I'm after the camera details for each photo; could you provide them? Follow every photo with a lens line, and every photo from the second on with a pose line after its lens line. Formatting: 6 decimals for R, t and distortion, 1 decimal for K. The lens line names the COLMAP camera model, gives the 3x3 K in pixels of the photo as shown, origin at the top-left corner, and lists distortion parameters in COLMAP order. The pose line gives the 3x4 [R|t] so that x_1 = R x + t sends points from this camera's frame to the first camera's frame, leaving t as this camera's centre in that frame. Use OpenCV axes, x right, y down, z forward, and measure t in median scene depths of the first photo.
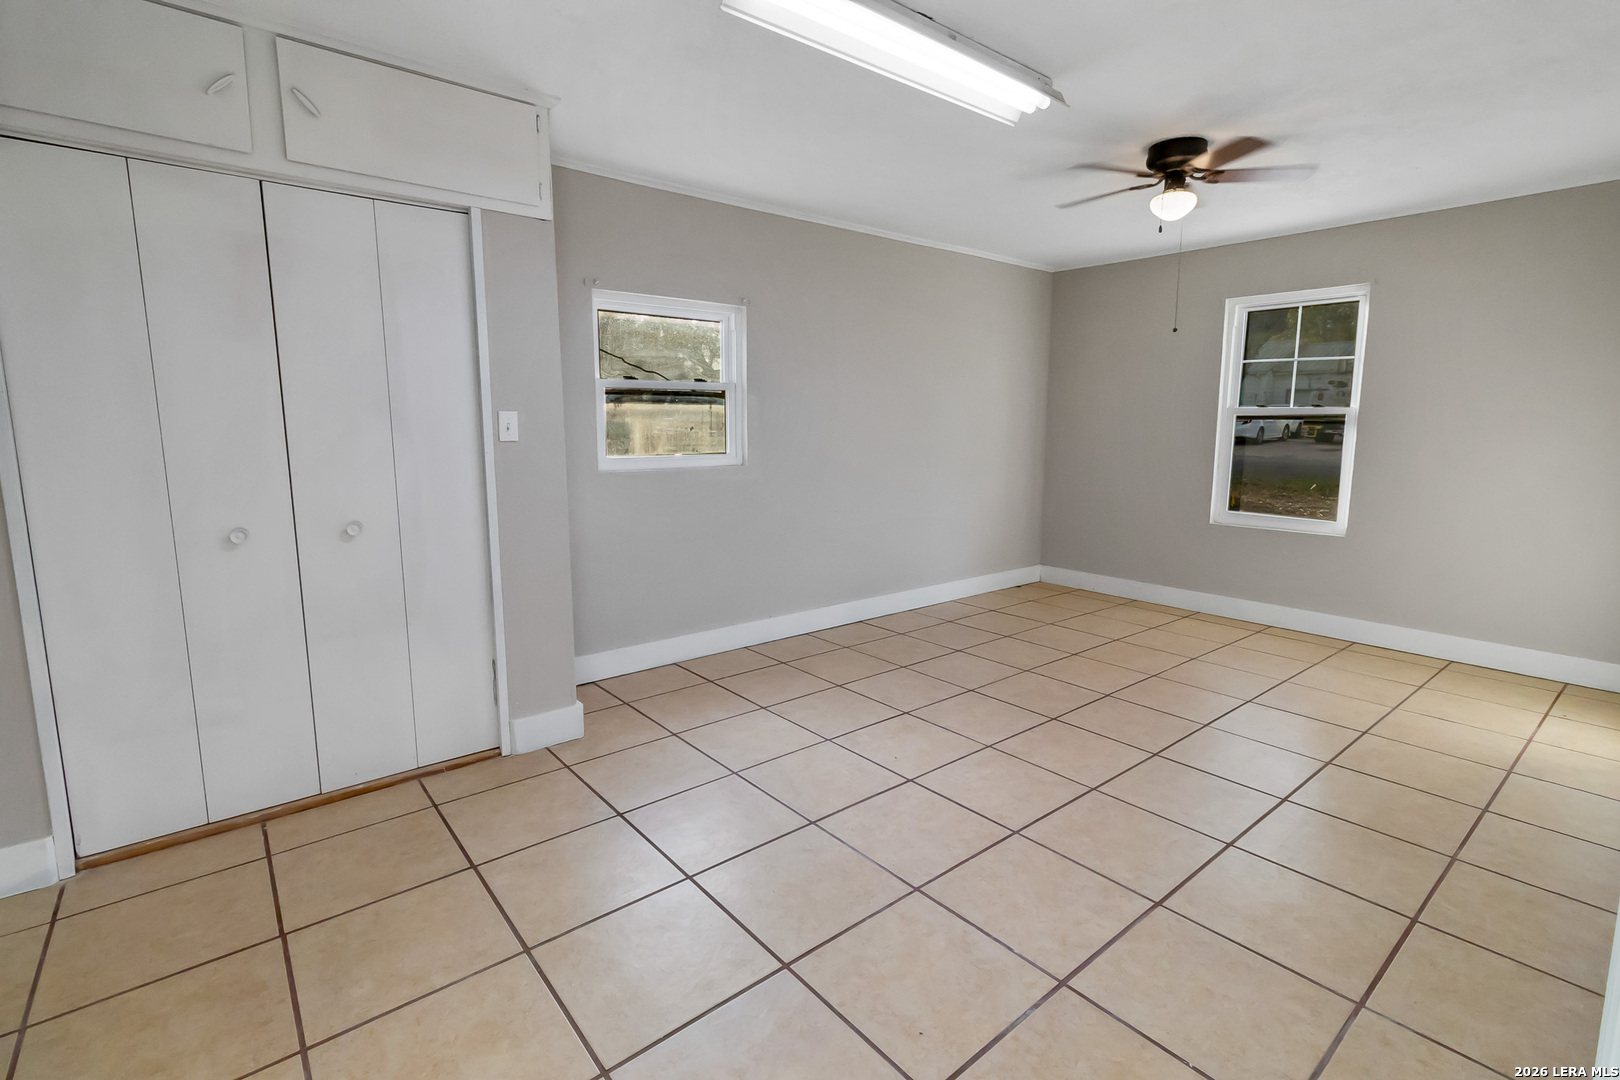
lens RADIAL K [[747.0, 0, 818.2], [0, 747.0, 522.0], [0, 0, 1]] dist [0.003945, 0.000299]
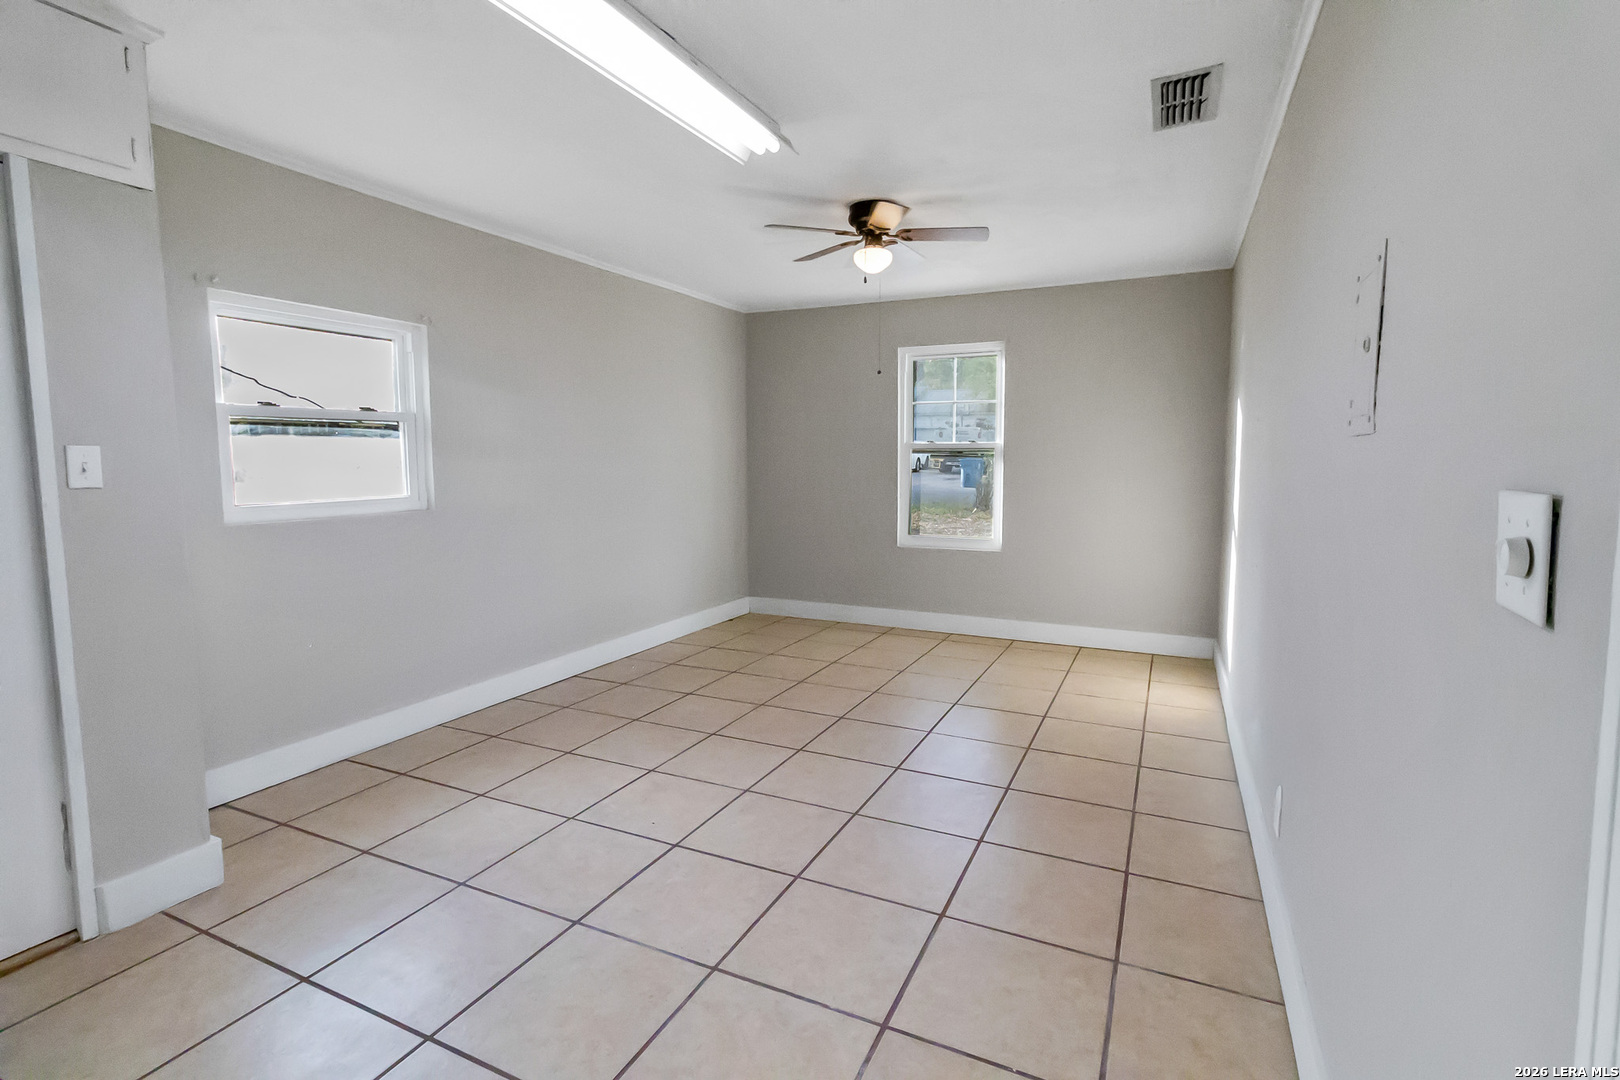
lens RADIAL K [[747.0, 0, 818.2], [0, 747.0, 522.0], [0, 0, 1]] dist [0.003945, 0.000299]
pose [[0.907914, -0.042757, 0.416971, -0.060664], [0.062209, 0.997512, -0.033167, -0.006922], [-0.414515, 0.056052, 0.908314, 0.050332]]
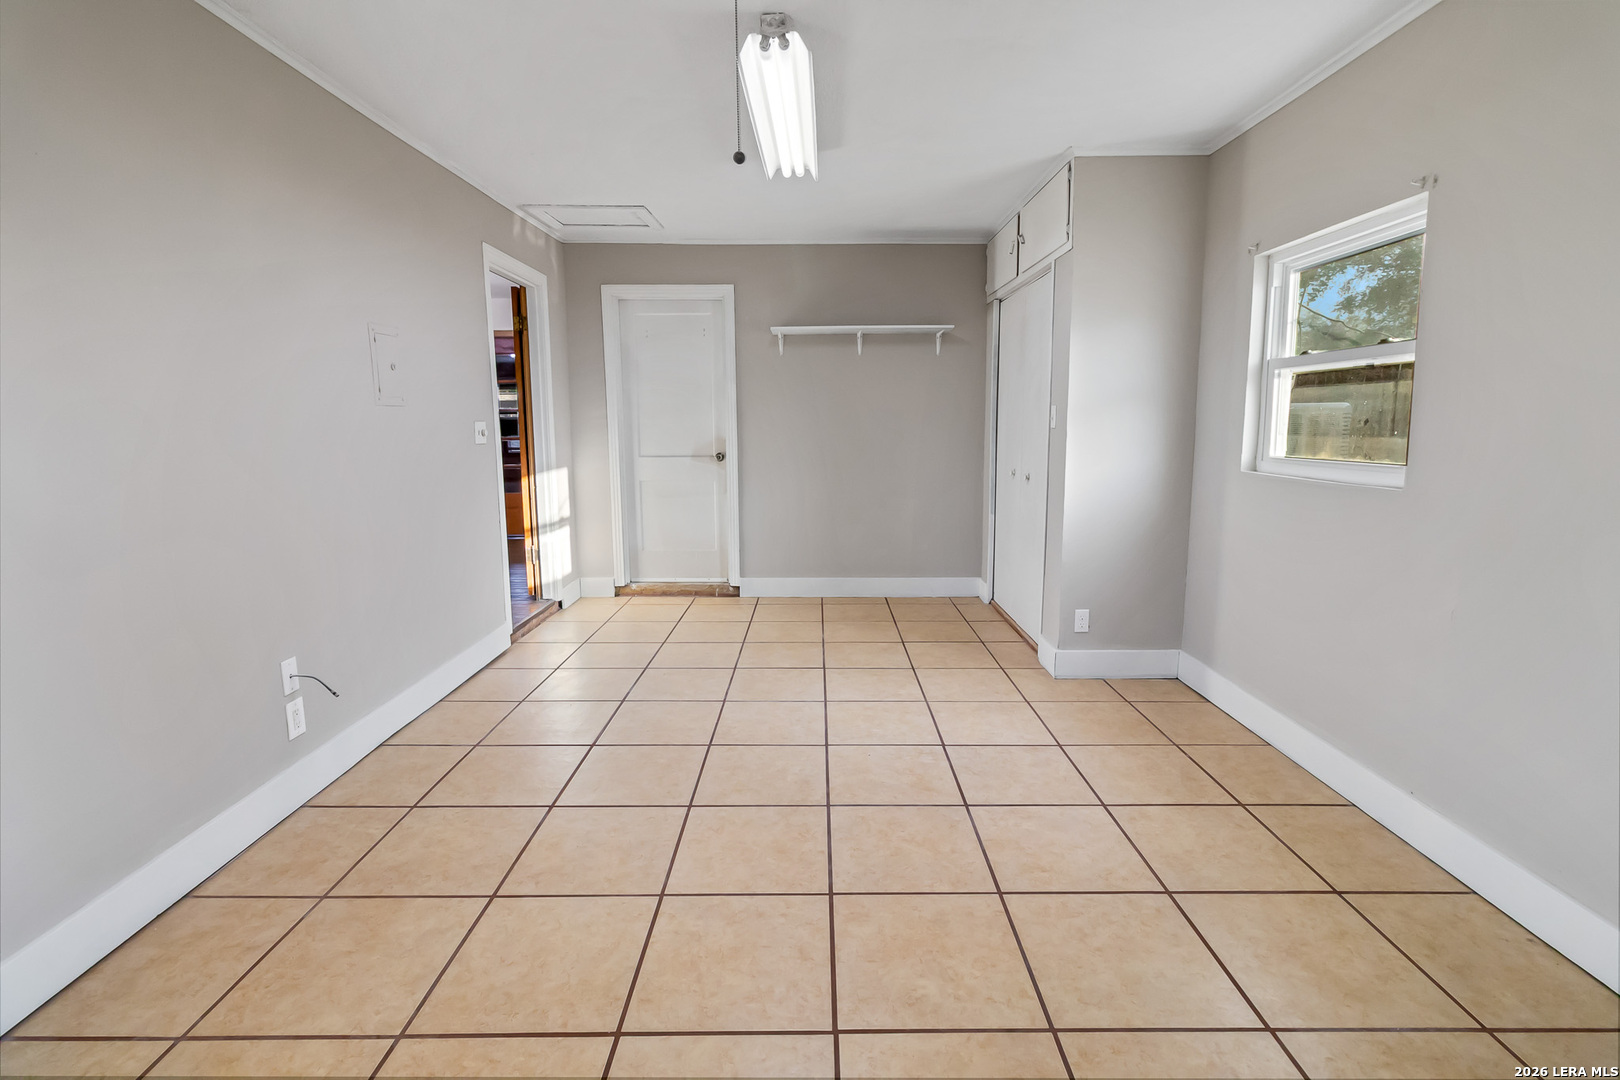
lens RADIAL K [[747.0, 0, 818.2], [0, 747.0, 522.0], [0, 0, 1]] dist [0.003945, 0.000299]
pose [[-0.638682, 0.104641, -0.762322, 0.656752], [-0.103679, 0.969973, 0.220008, -0.143809], [0.762454, 0.219552, -0.608655, 1.126054]]
